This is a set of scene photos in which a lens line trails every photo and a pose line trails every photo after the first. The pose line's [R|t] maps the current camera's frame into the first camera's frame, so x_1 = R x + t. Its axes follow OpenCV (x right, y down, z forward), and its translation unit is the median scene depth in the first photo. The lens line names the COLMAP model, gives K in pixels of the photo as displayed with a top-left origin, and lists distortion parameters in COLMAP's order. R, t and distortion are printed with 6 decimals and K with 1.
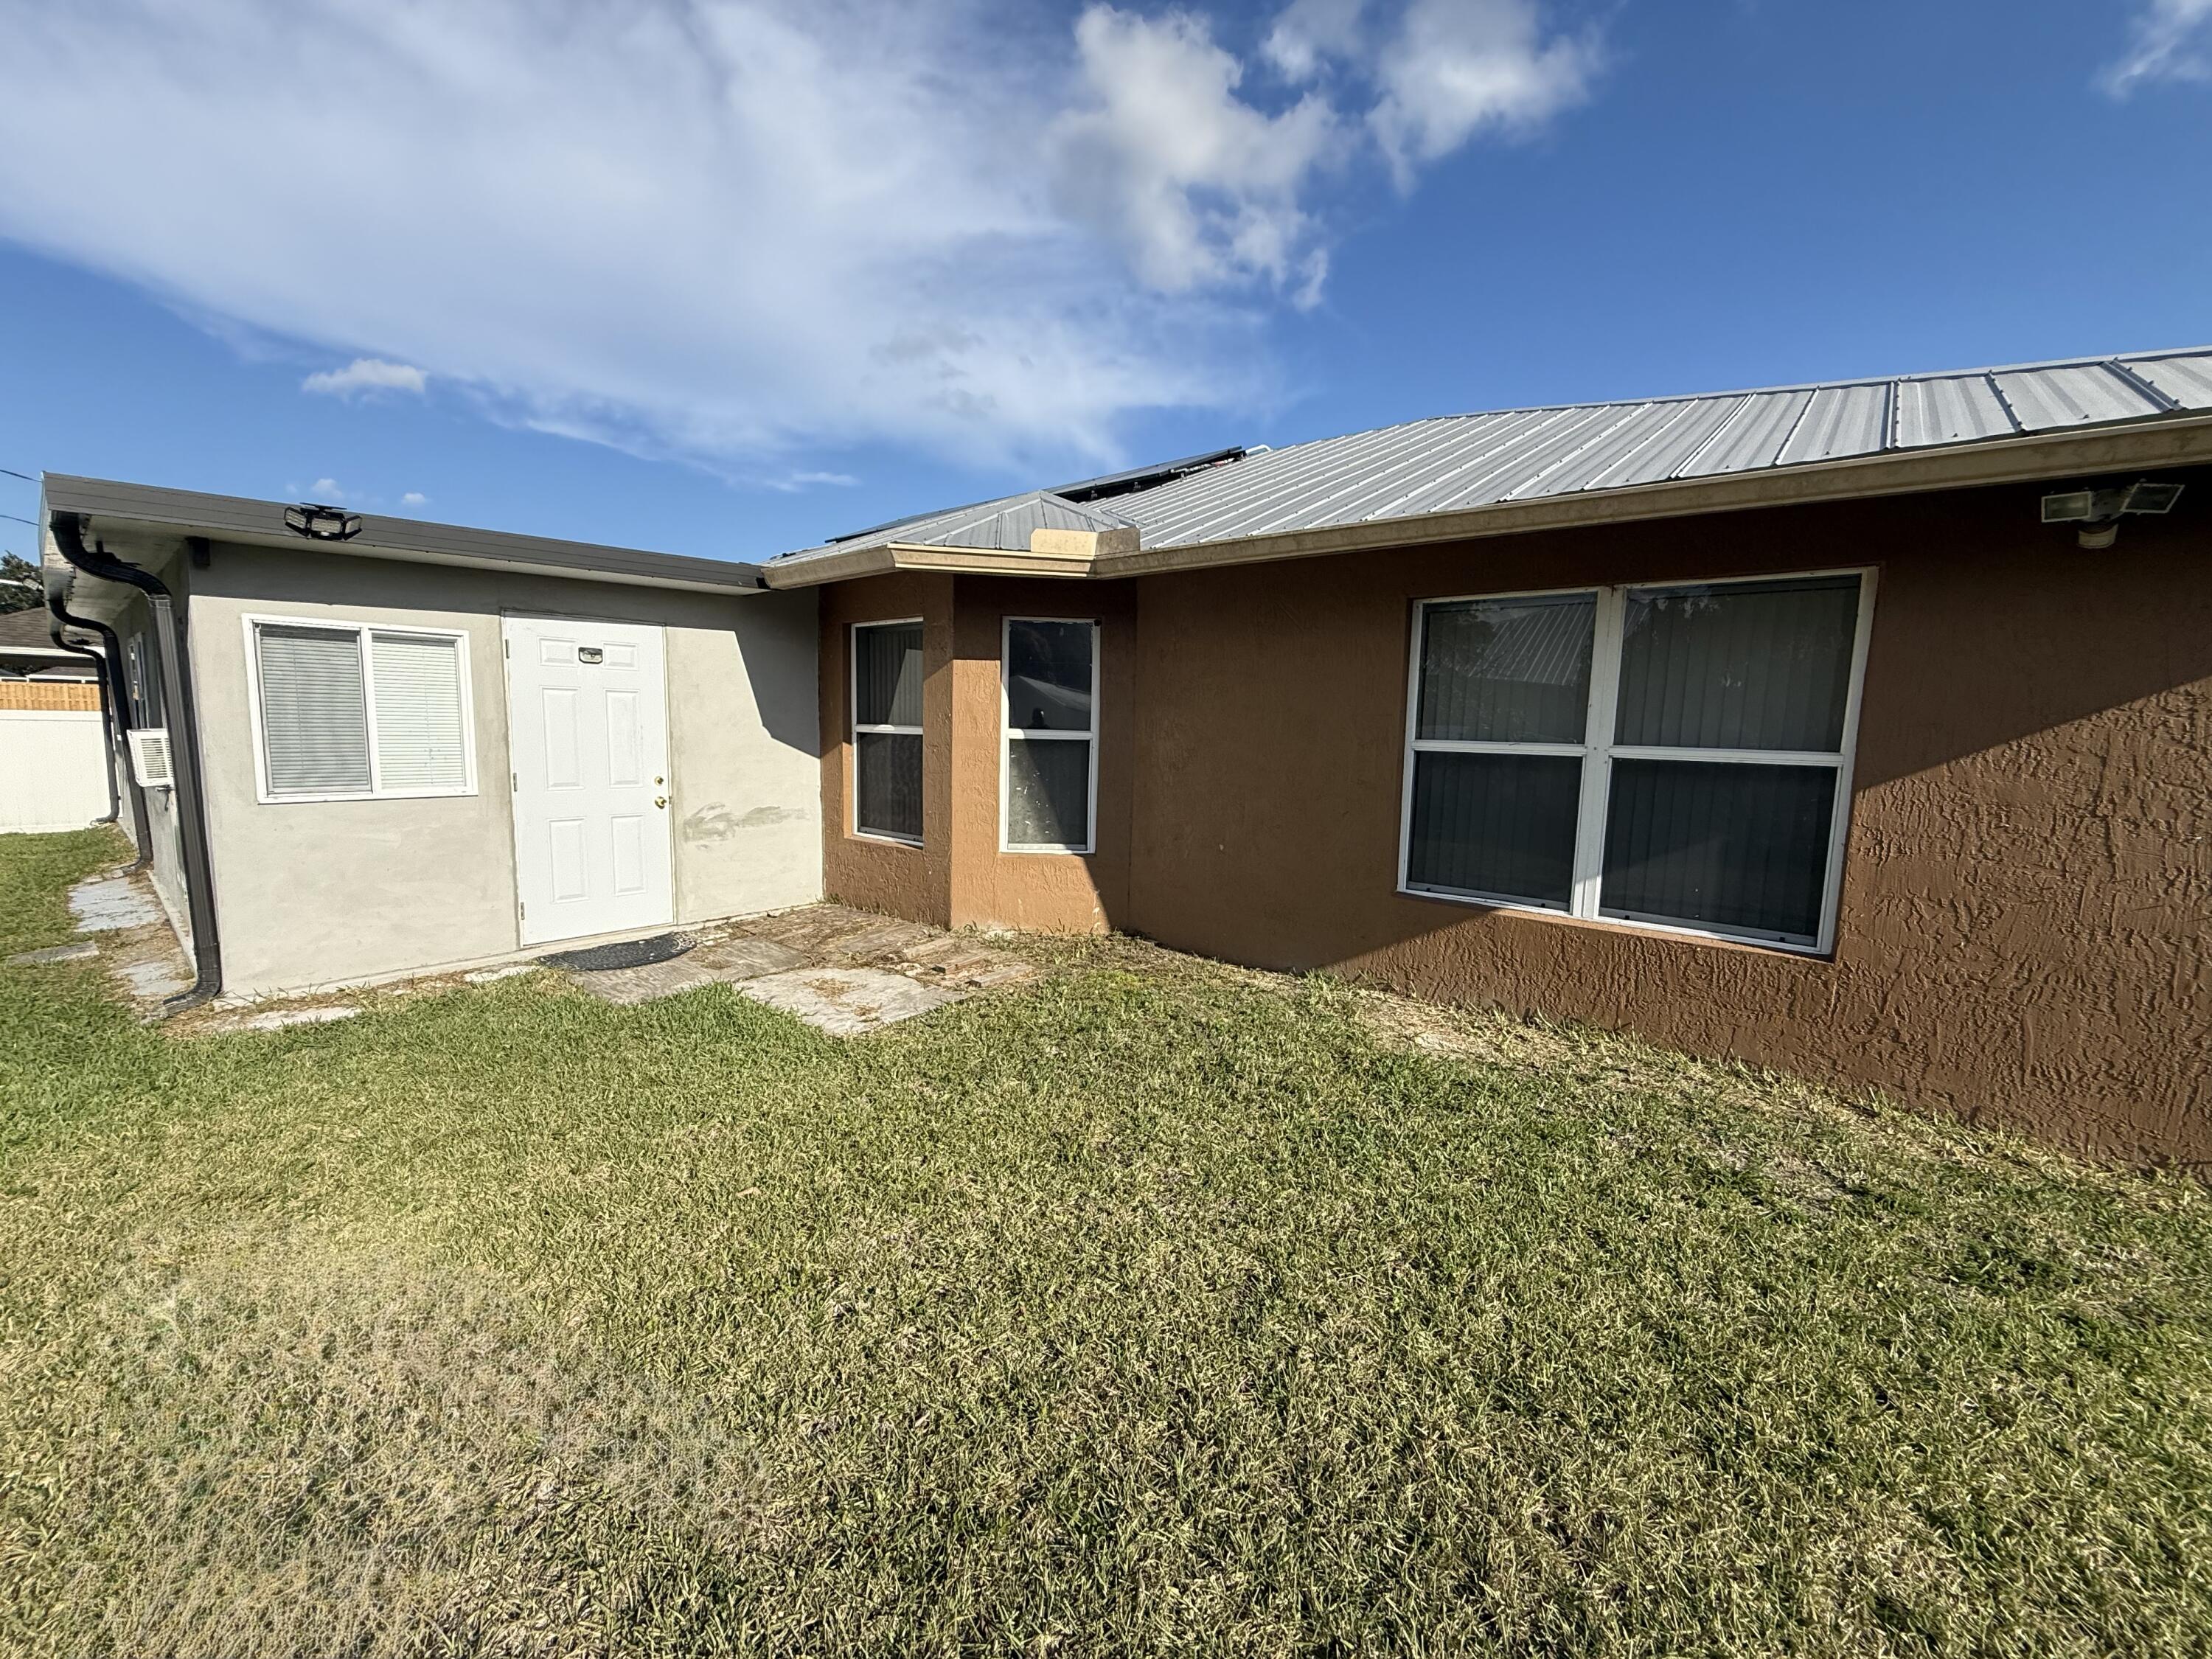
lens RADIAL K [[903.1, 0, 1106.0], [0, 903.1, 829.5], [0, 0, 1]] dist [-0.009308, -0.000026]
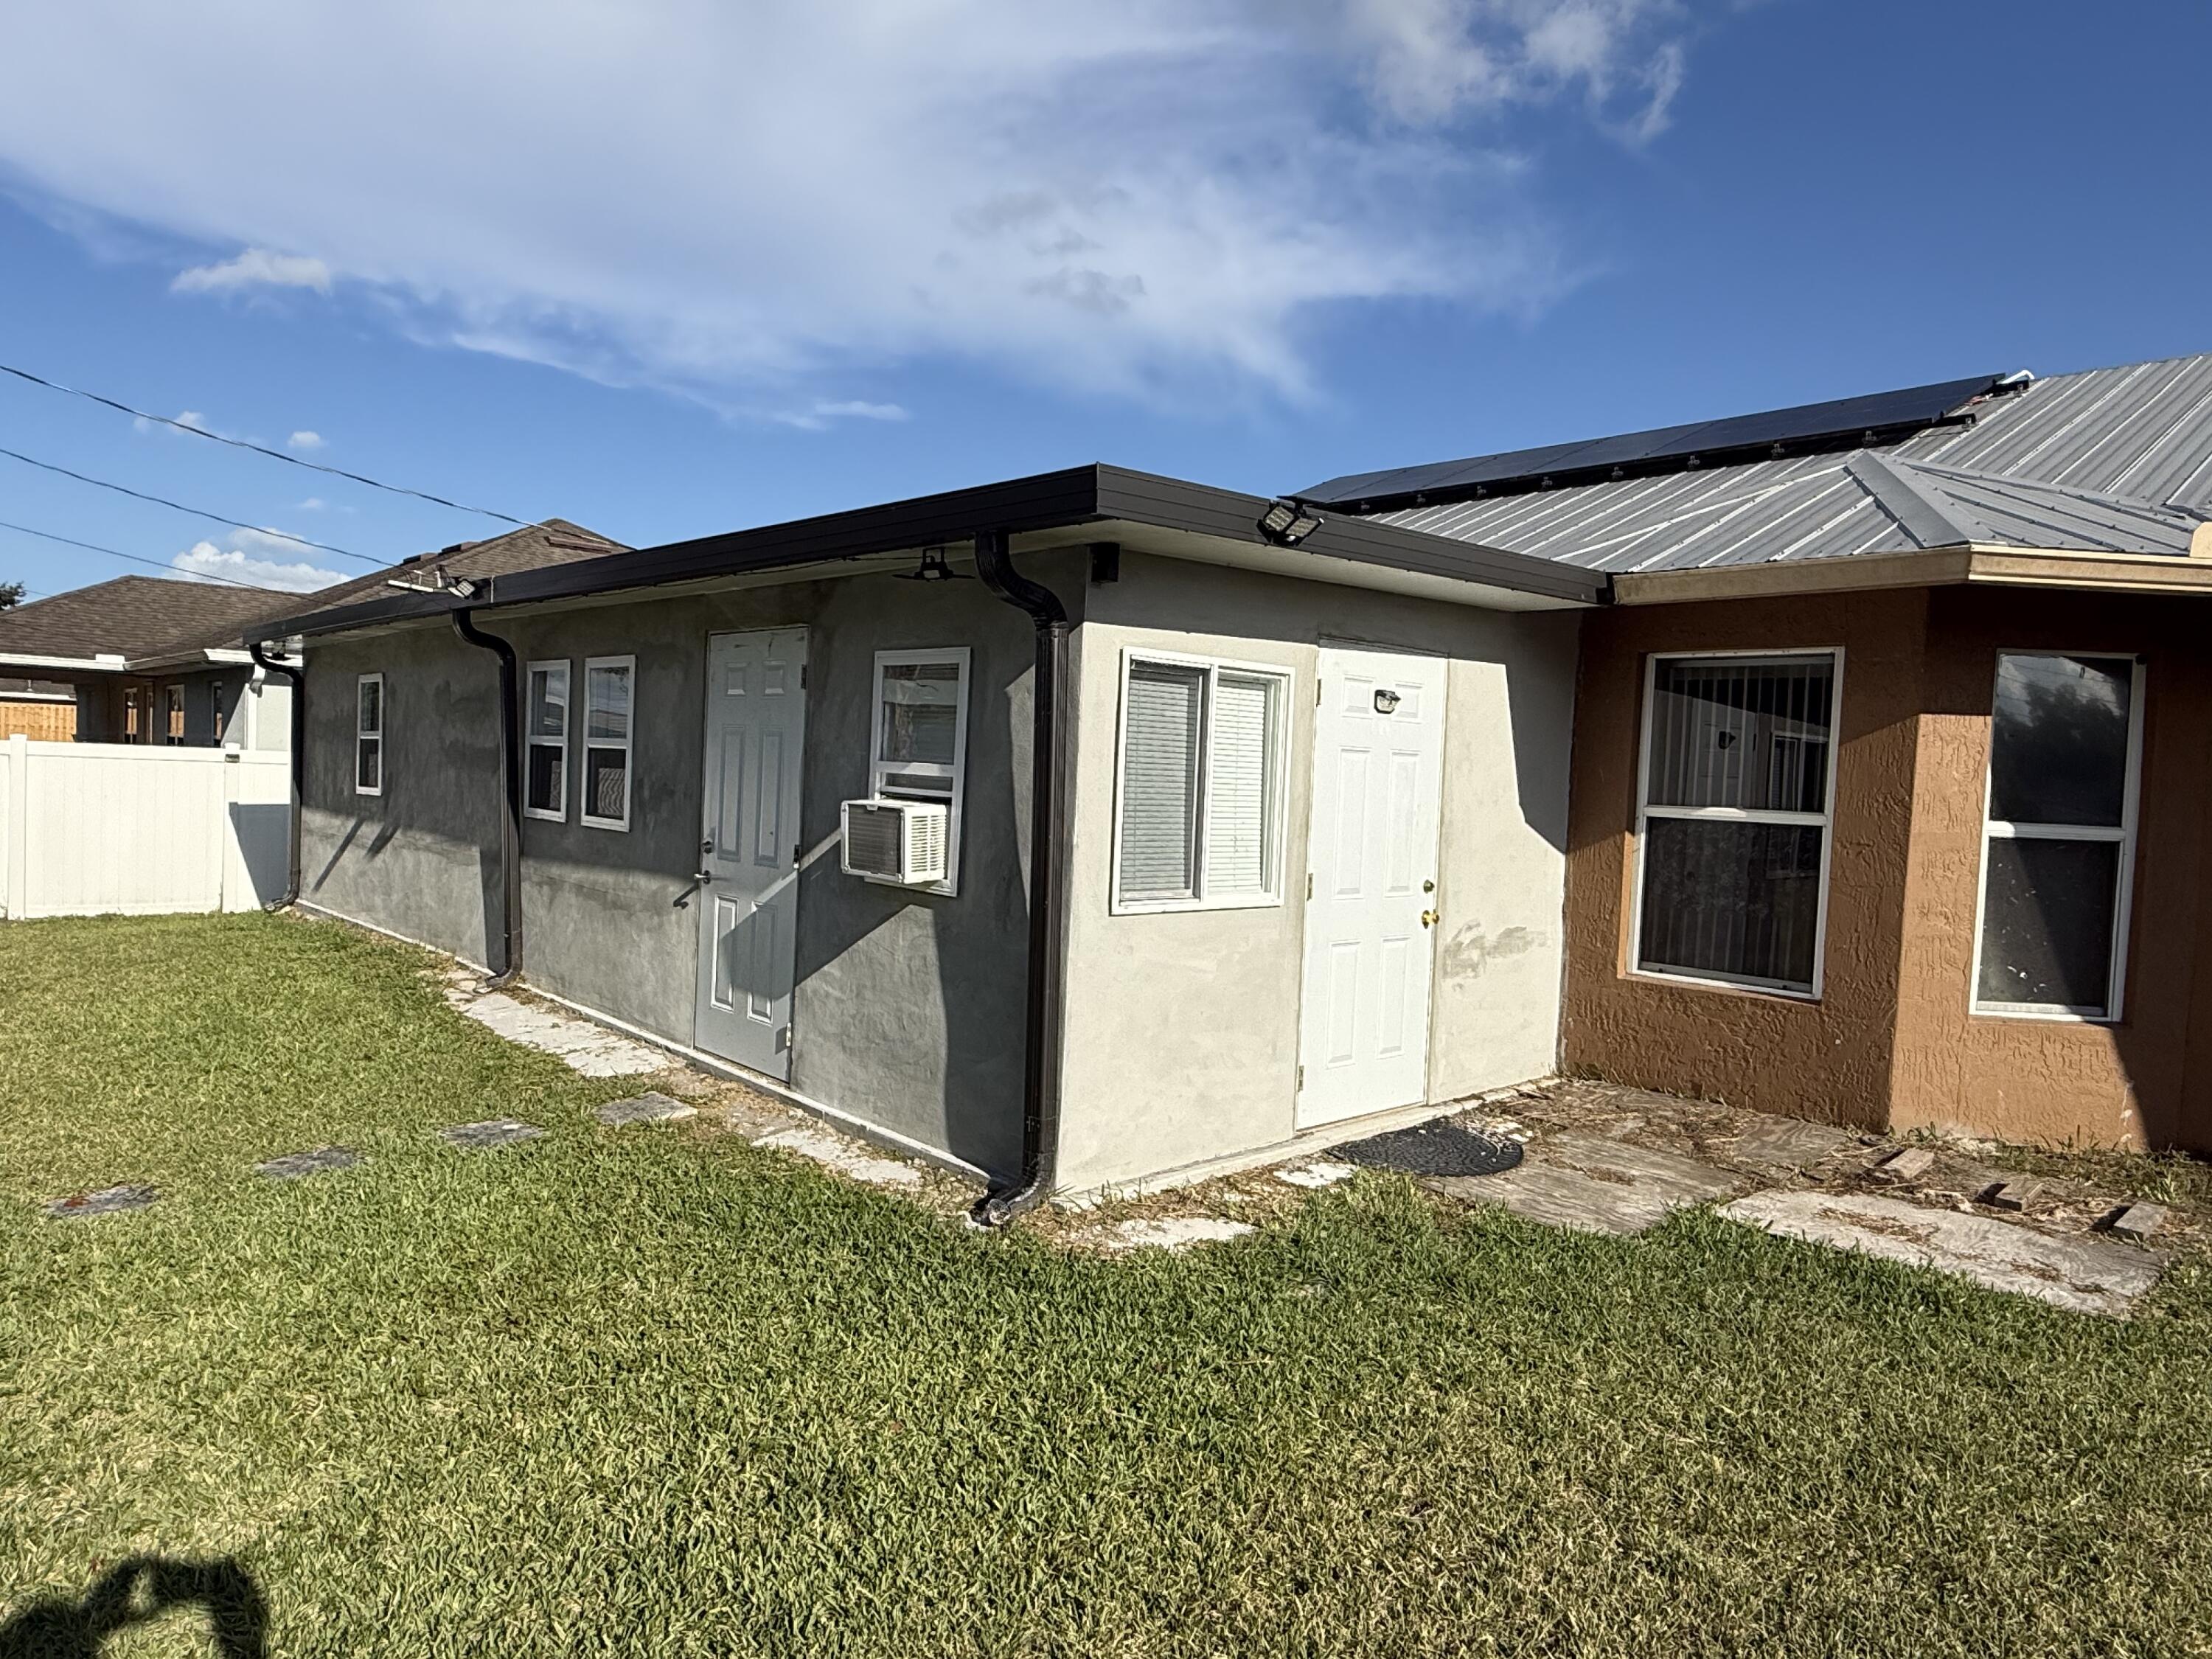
lens RADIAL K [[1413.0, 0, 1106.0], [0, 1413.0, 829.5], [0, 0, 1]] dist [0.000332, 0.000869]
pose [[0.991572, 0.023794, -0.127357, -0.605117], [-0.033730, 0.996504, -0.076436, -0.008186], [0.125093, 0.080087, 0.988907, -0.068959]]
